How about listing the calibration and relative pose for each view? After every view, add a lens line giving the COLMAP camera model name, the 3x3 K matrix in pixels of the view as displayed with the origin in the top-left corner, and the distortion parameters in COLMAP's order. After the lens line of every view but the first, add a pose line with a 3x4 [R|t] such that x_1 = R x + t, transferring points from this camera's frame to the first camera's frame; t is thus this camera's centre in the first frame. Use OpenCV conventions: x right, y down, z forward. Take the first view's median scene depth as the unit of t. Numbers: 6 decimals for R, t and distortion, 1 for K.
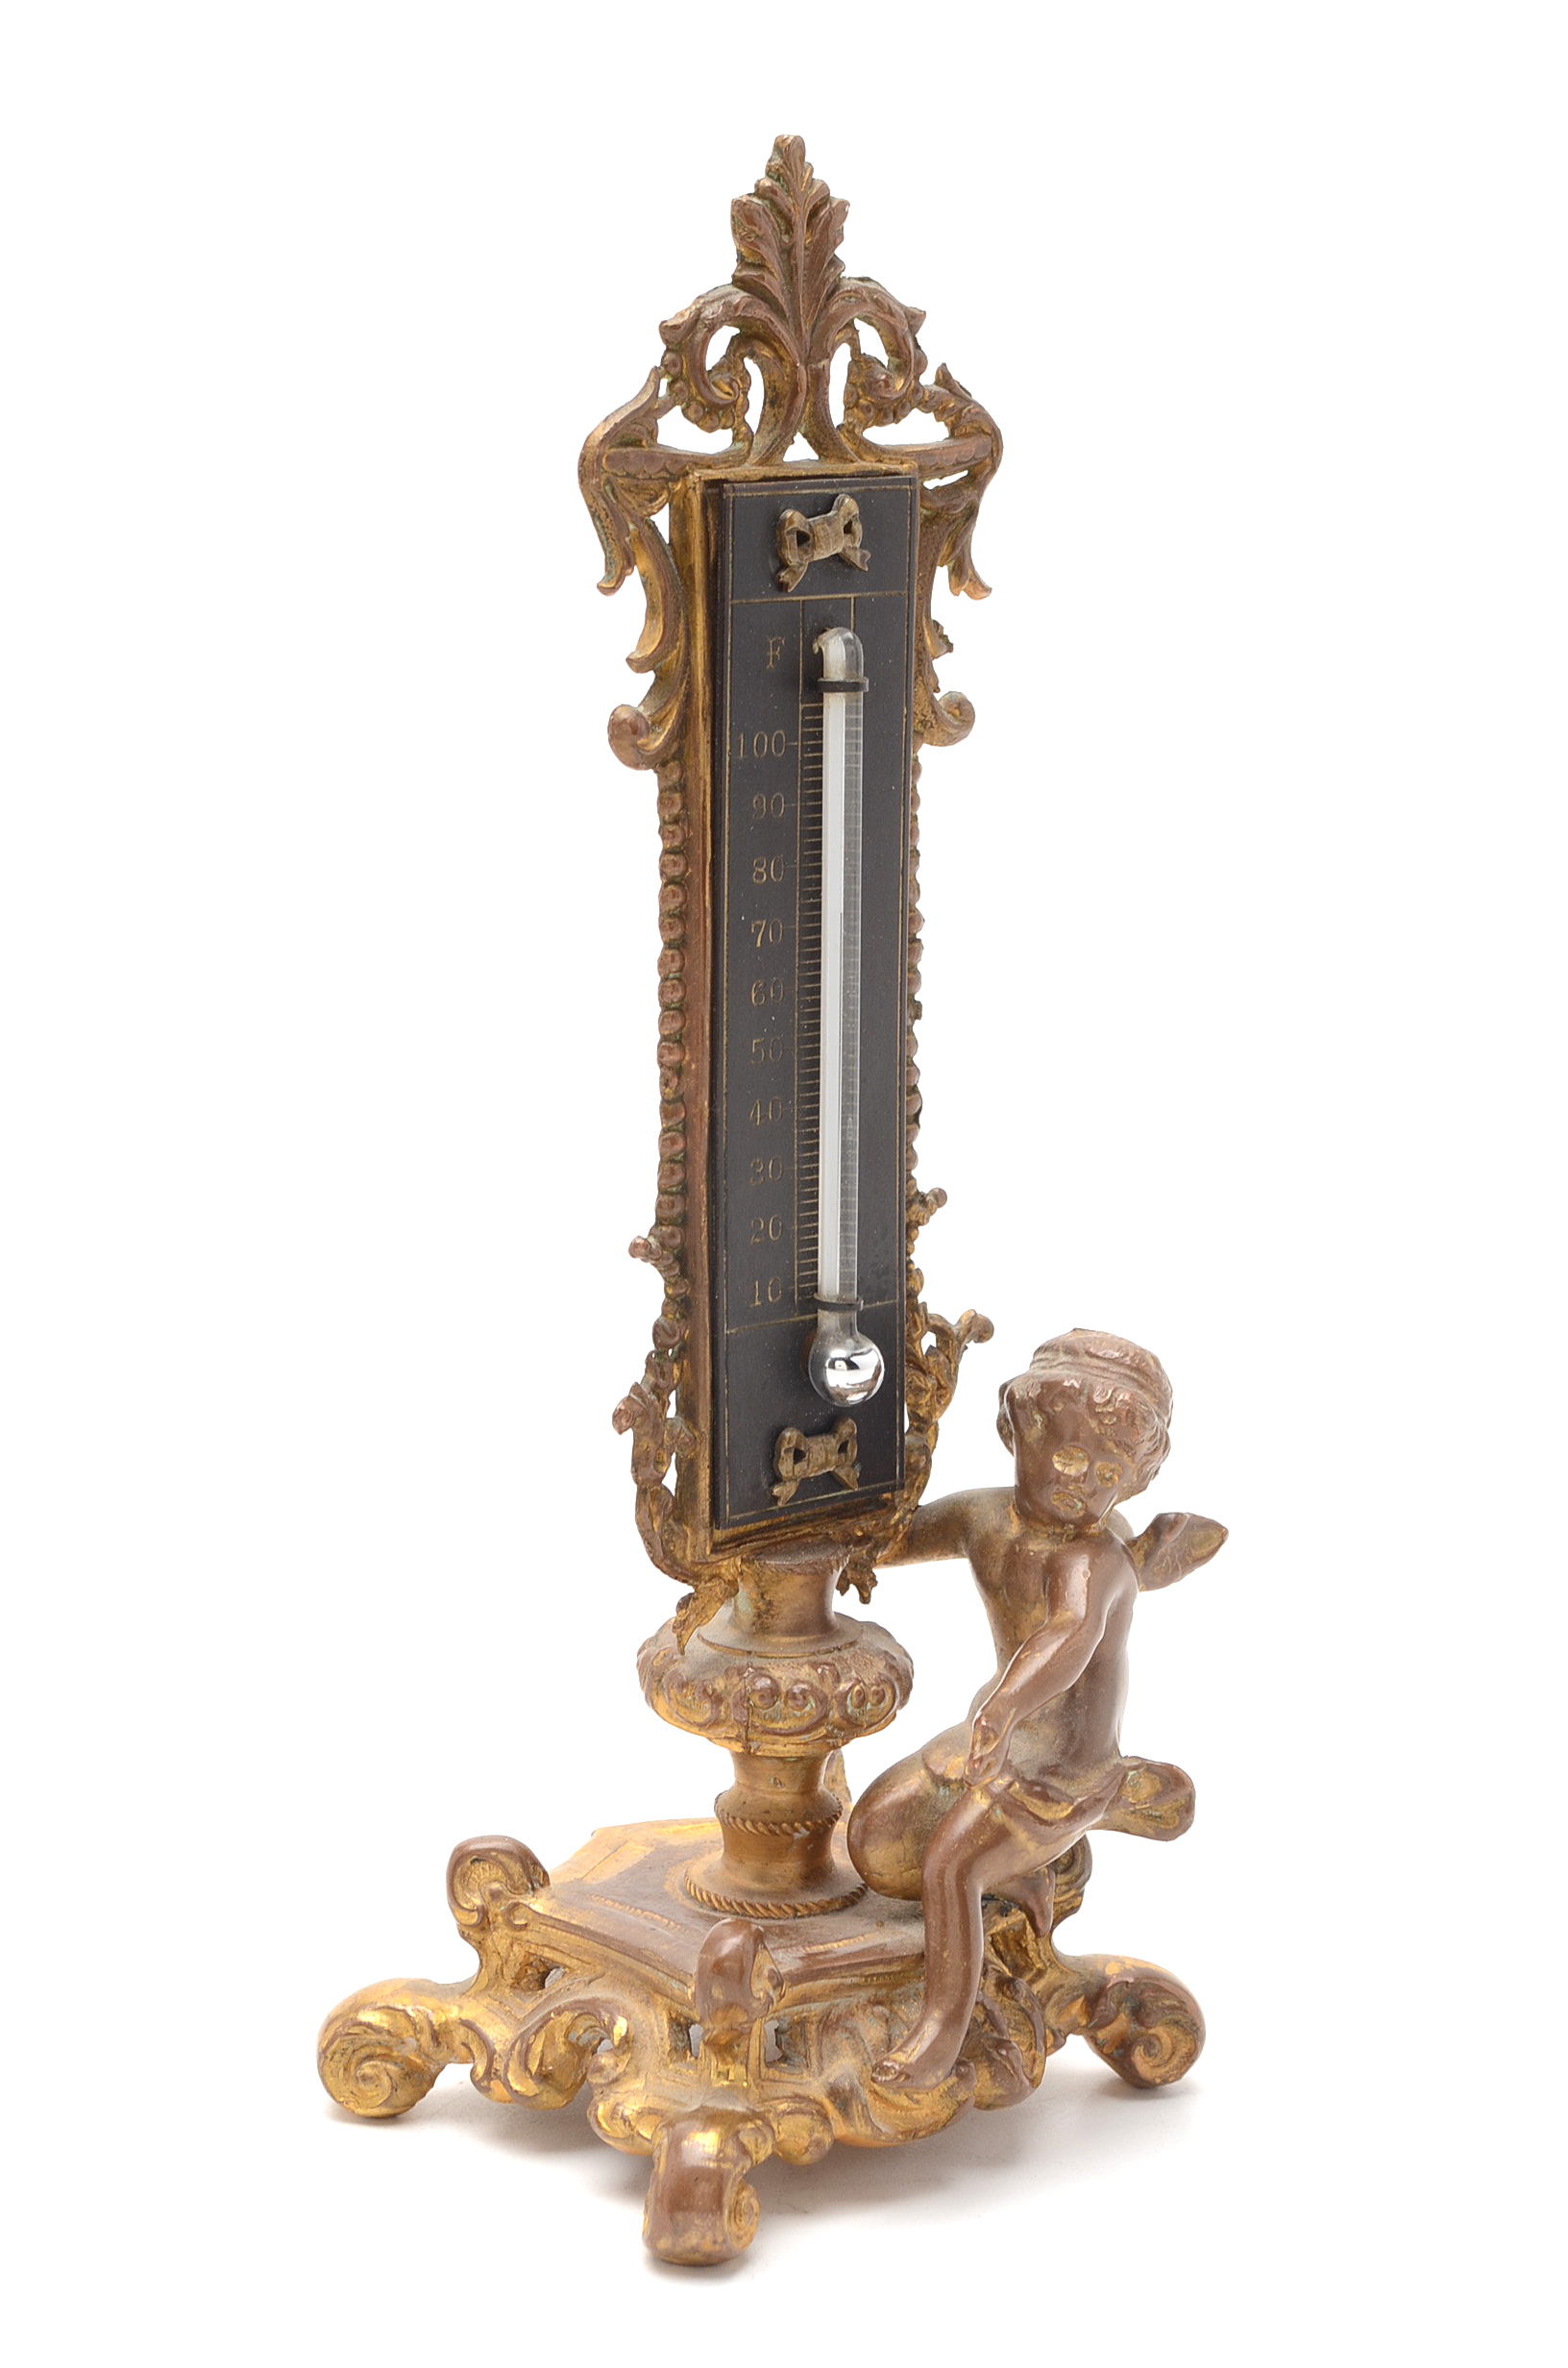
lens RADIAL K [[5241.3, 0, 784.0], [0, 5241.3, 1184.0], [0, 0, 1]] dist [0.033282, 0.000463]
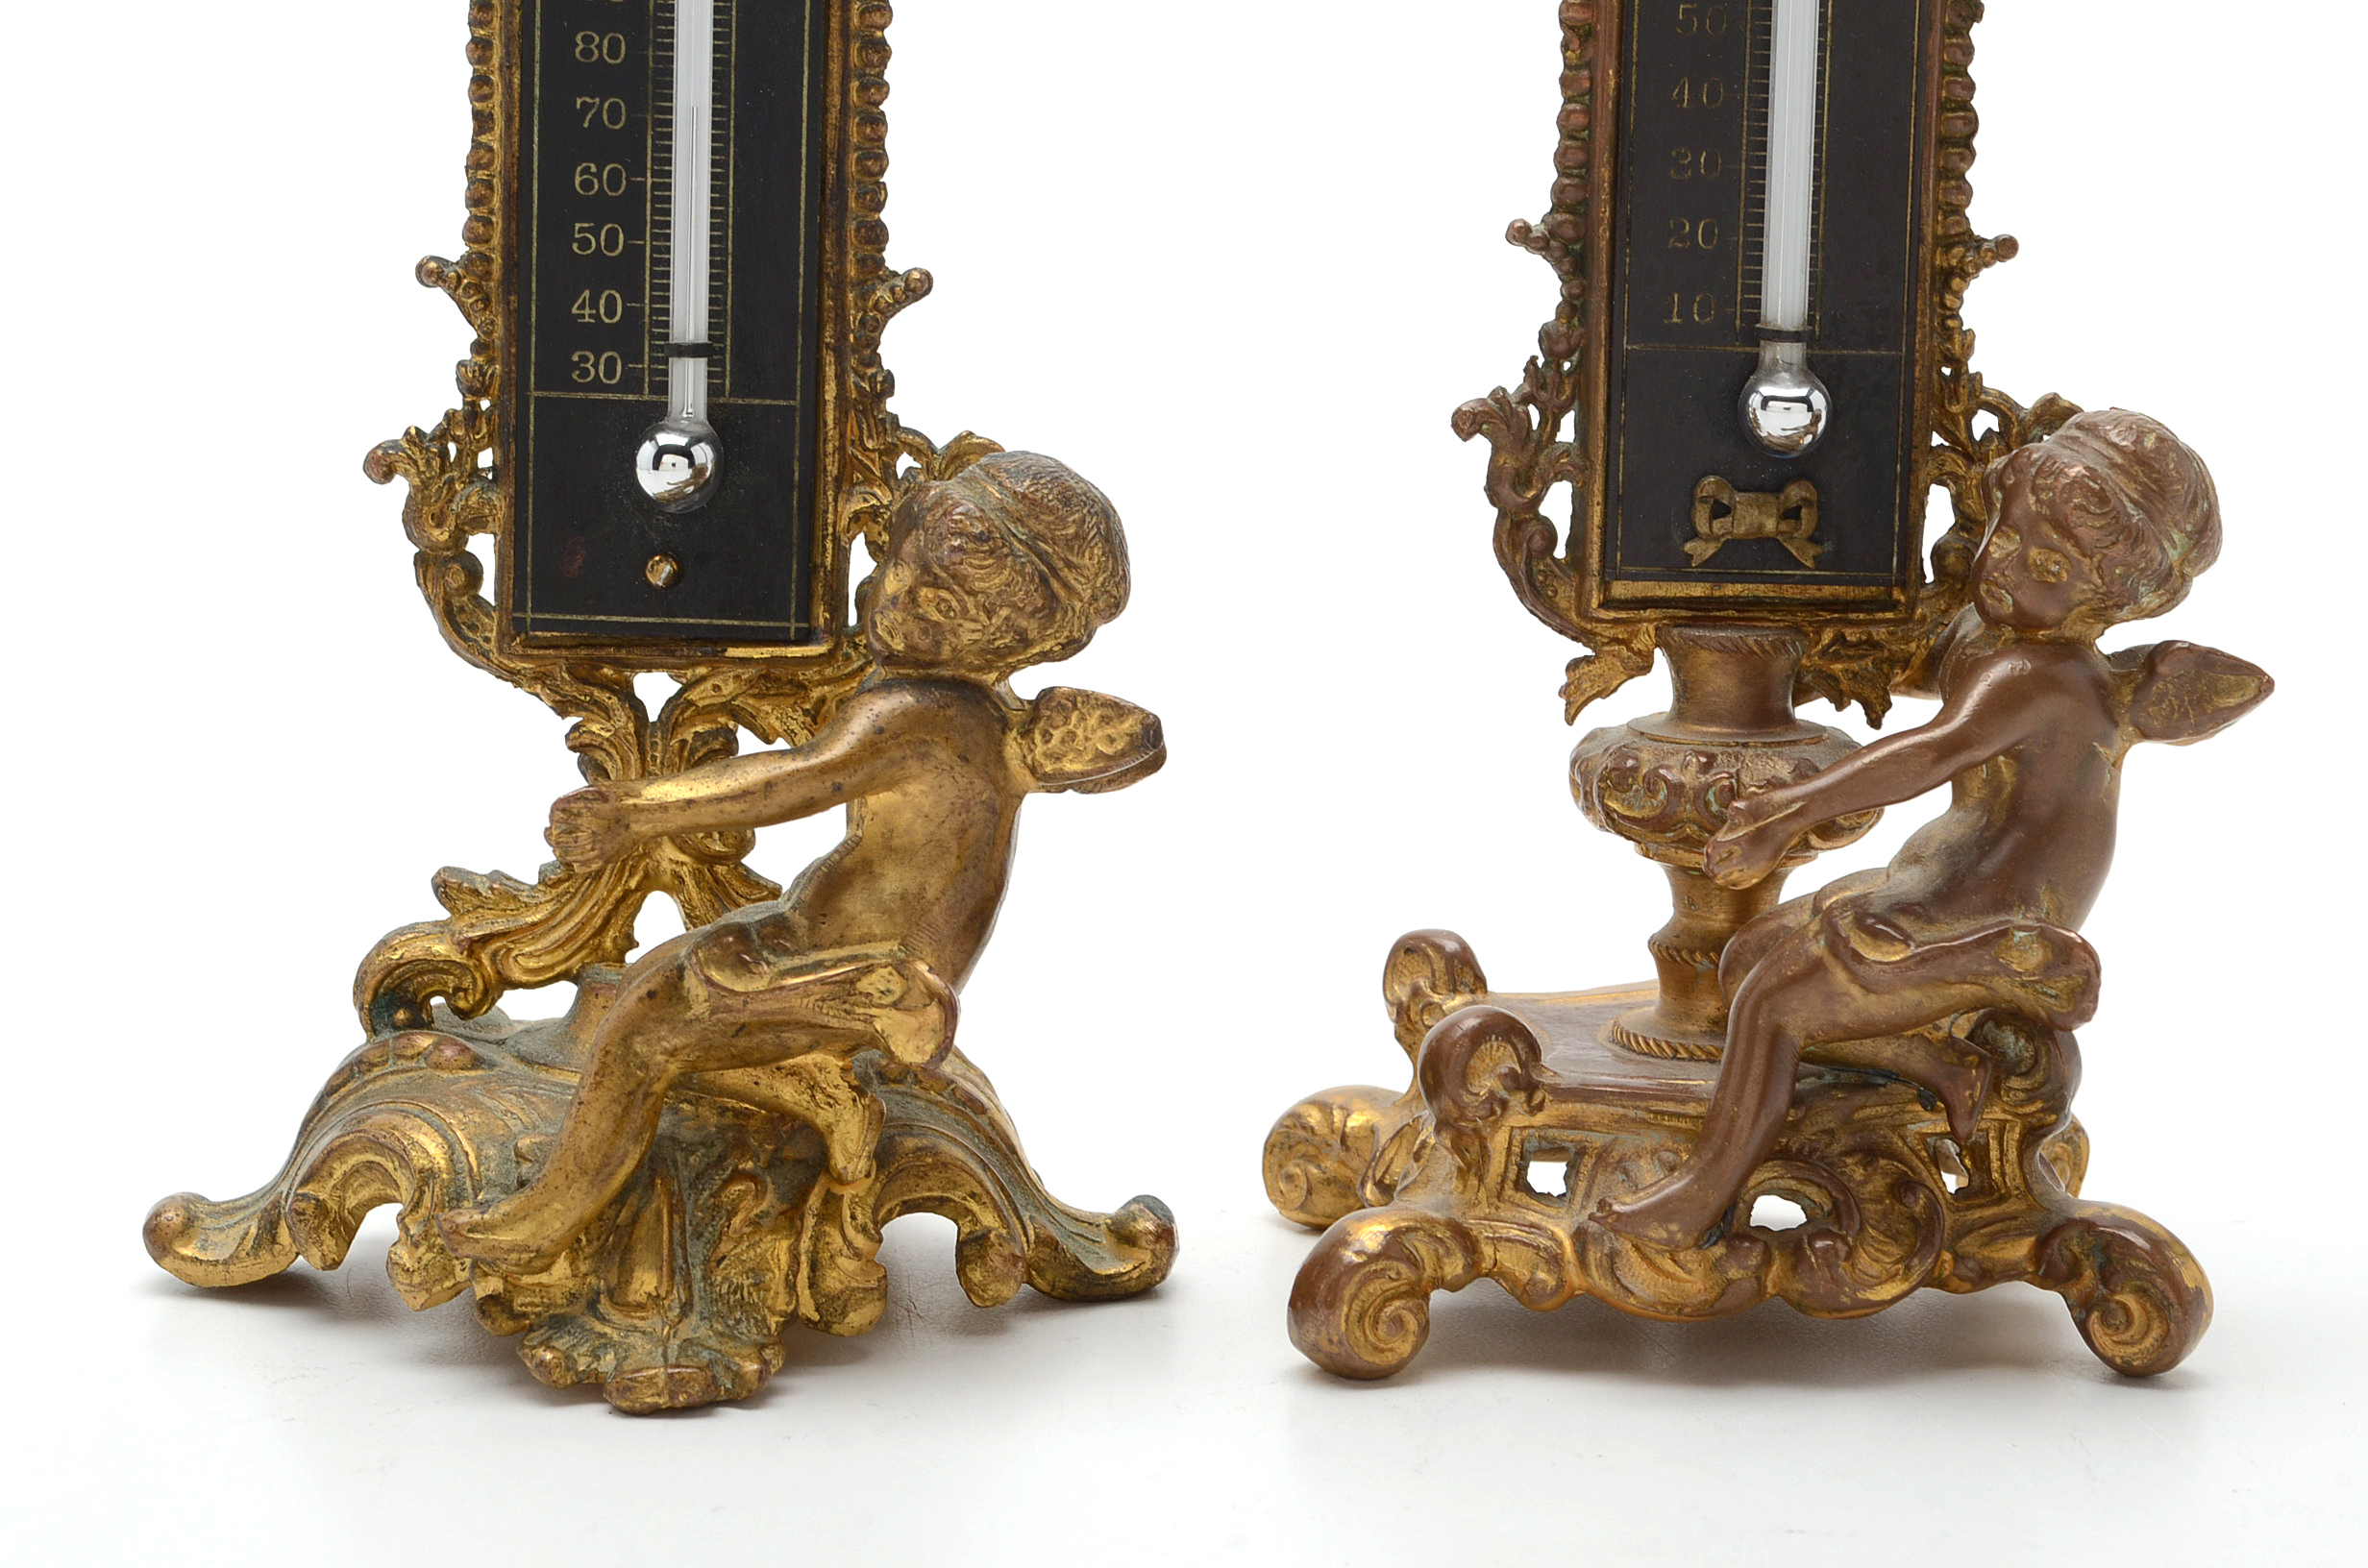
lens RADIAL K [[5241.3, 0, 1184.0], [0, 5241.3, 784.0], [0, 0, 1]] dist [0.033282, 0.000463]
pose [[0.740520, 0.103401, -0.664032, 0.516760], [-0.142039, 0.989852, -0.004263, 0.113896], [0.656853, 0.097475, 0.747692, 0.318219]]
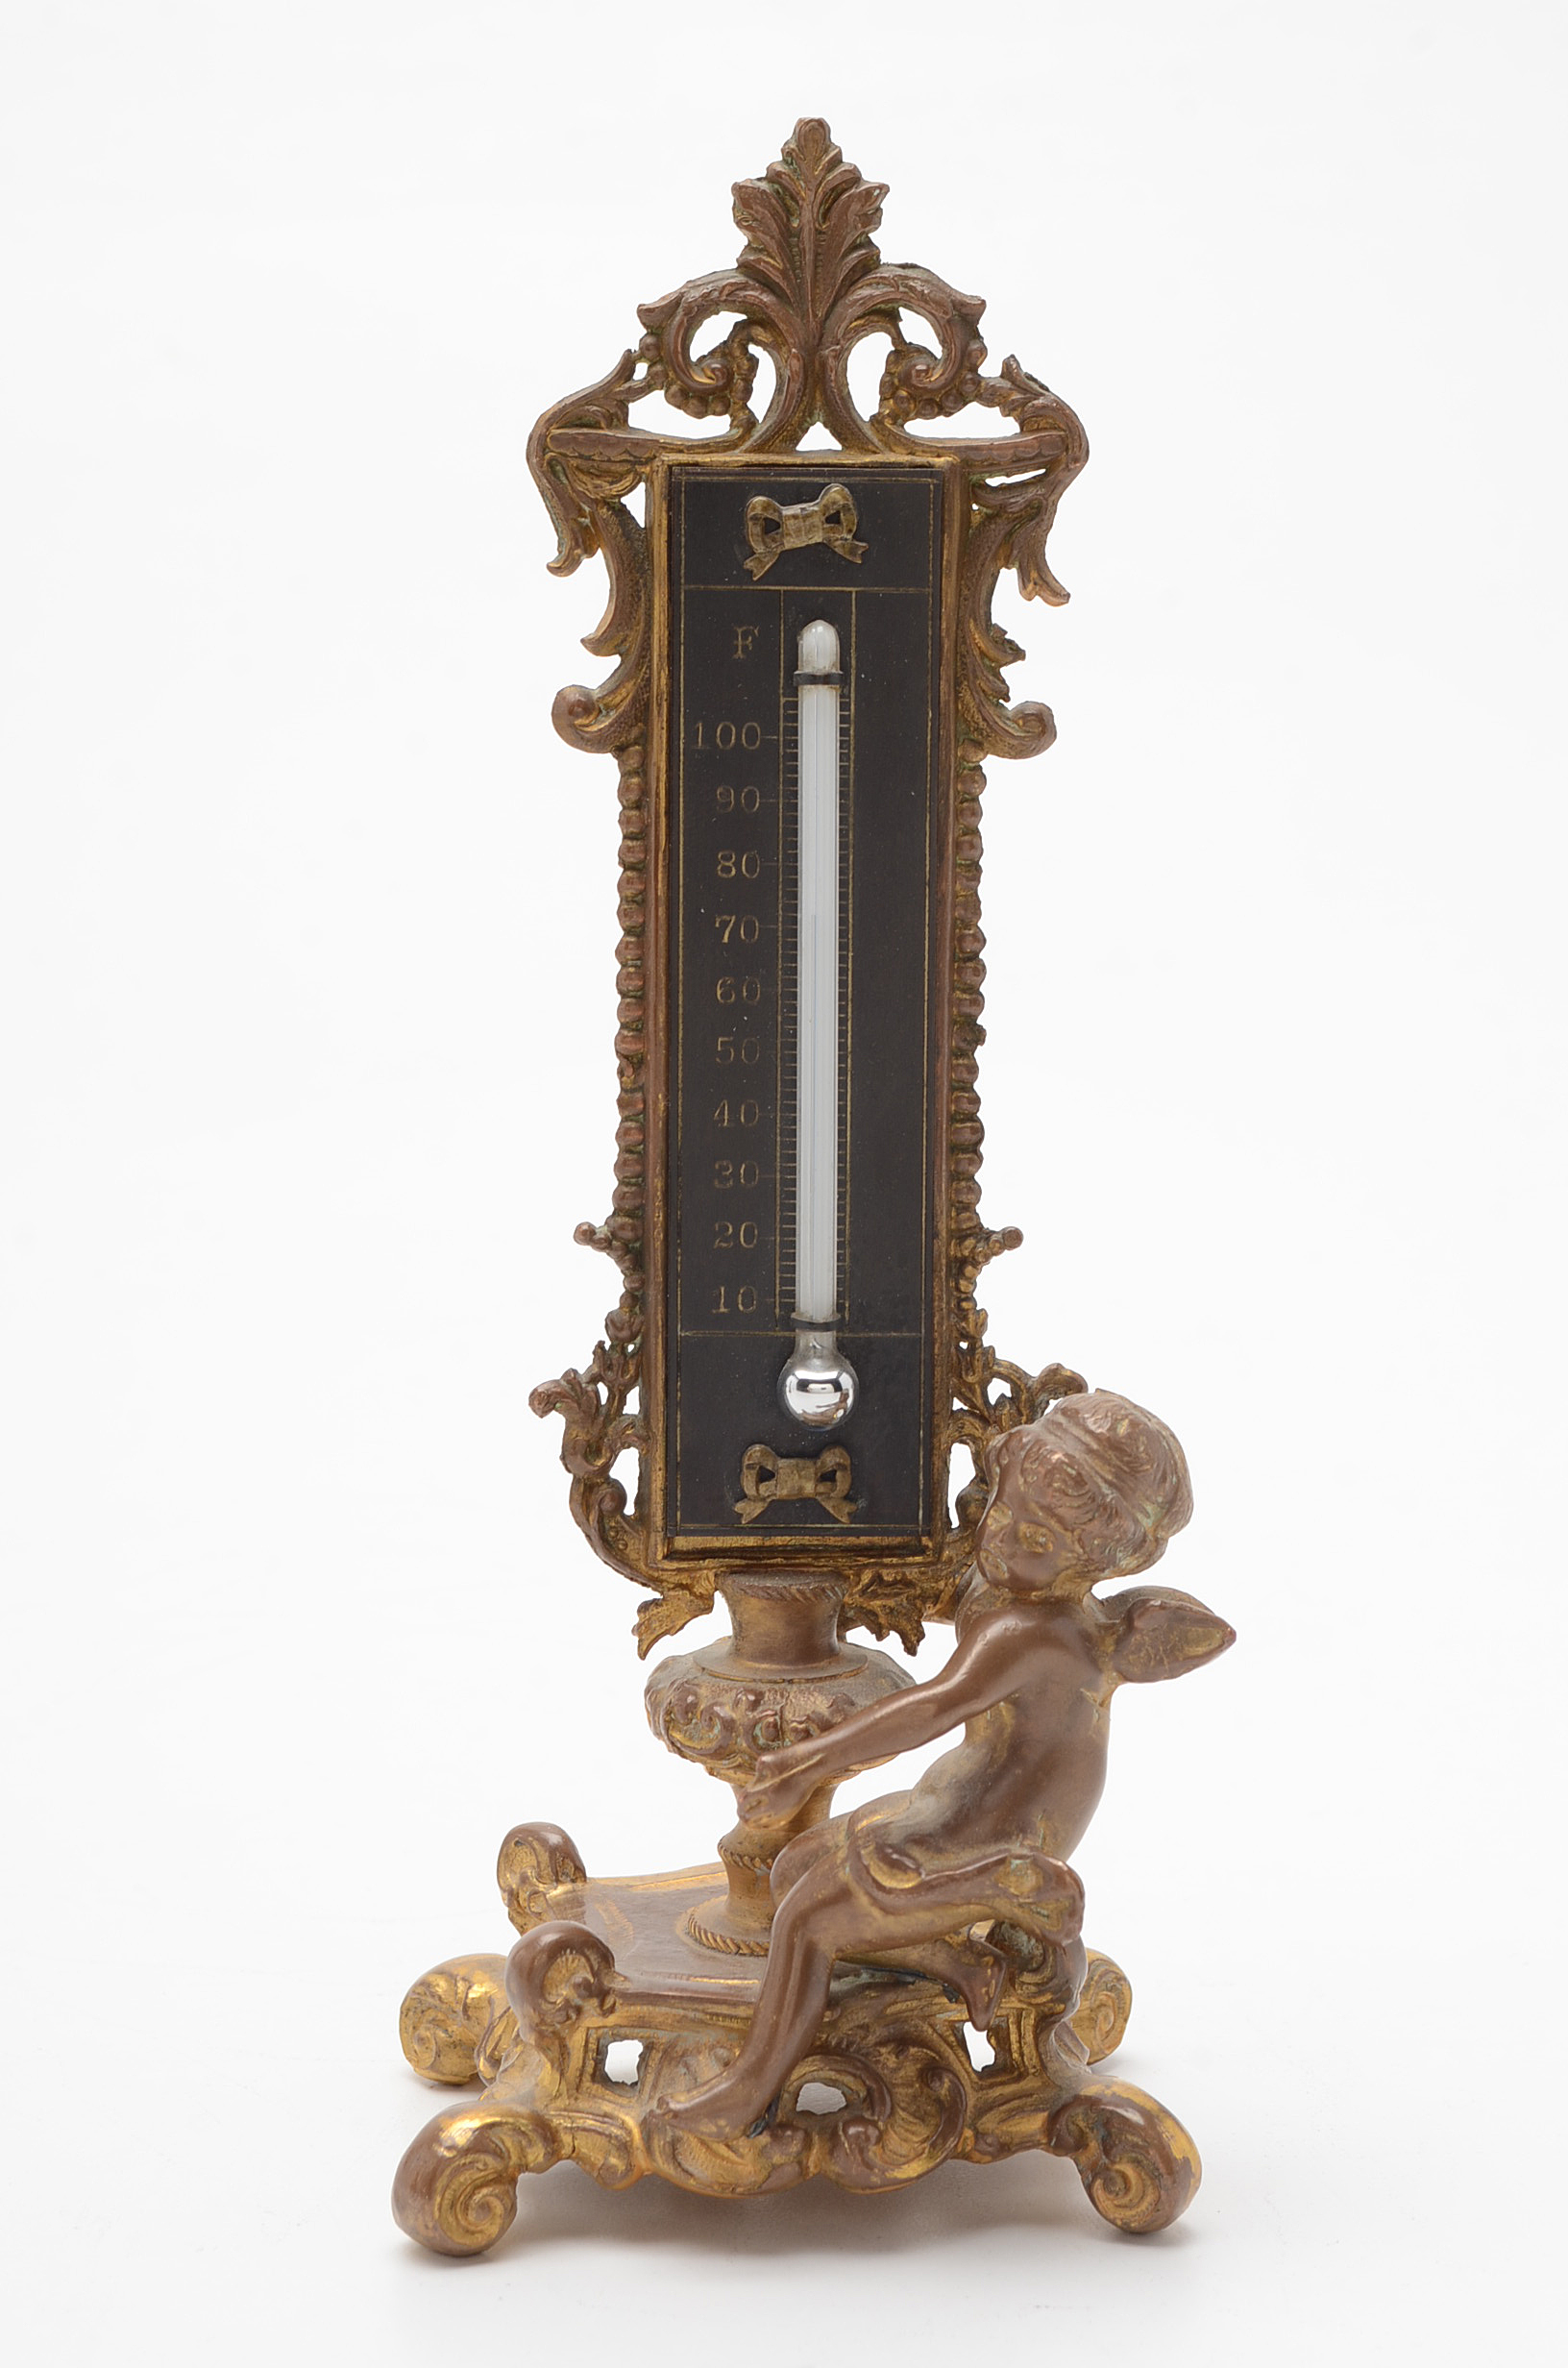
lens RADIAL K [[5241.3, 0, 784.0], [0, 5241.3, 1184.0], [0, 0, 1]] dist [0.033282, 0.000463]
pose [[0.760675, 0.085283, -0.643506, 0.636283], [-0.122939, 0.992318, -0.013814, 0.011702], [0.637385, 0.089620, 0.765316, 0.260704]]
